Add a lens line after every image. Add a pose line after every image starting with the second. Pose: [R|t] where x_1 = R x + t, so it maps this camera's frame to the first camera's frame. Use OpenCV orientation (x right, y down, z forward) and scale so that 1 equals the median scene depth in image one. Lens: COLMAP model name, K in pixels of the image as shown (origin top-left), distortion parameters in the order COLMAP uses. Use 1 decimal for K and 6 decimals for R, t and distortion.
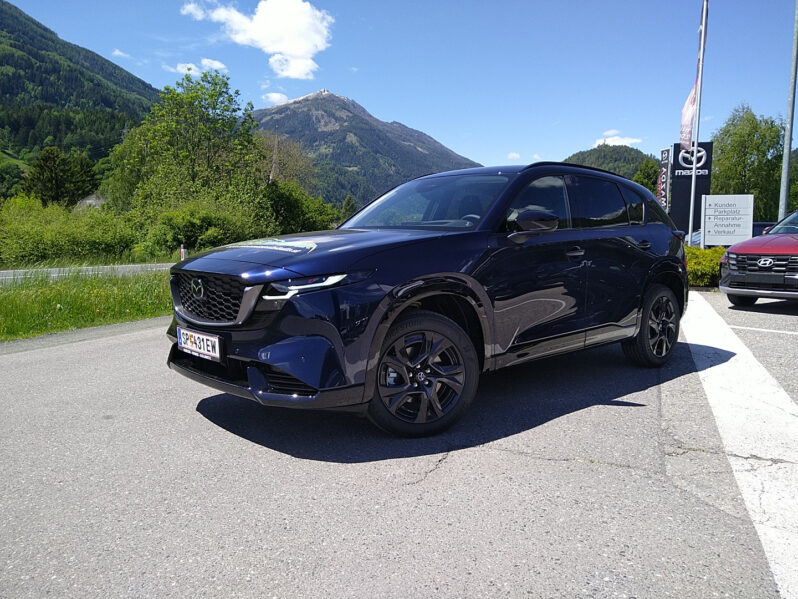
lens RADIAL K [[599.4, 0, 399.0], [0, 599.4, 299.5], [0, 0, 1]] dist [0.050544, -0.062720]
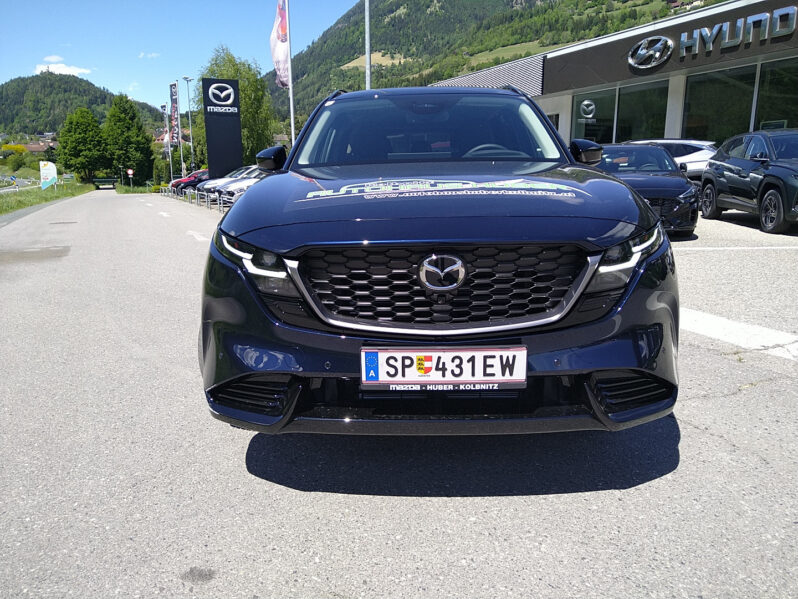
lens RADIAL K [[611.2, 0, 399.0], [0, 611.2, 299.5], [0, 0, 1]] dist [0.012060, 0.004232]
pose [[0.705279, -0.164940, 0.689475, -0.744872], [0.098047, 0.985906, 0.135560, -0.073150], [-0.702117, -0.028007, 0.711511, 0.614726]]
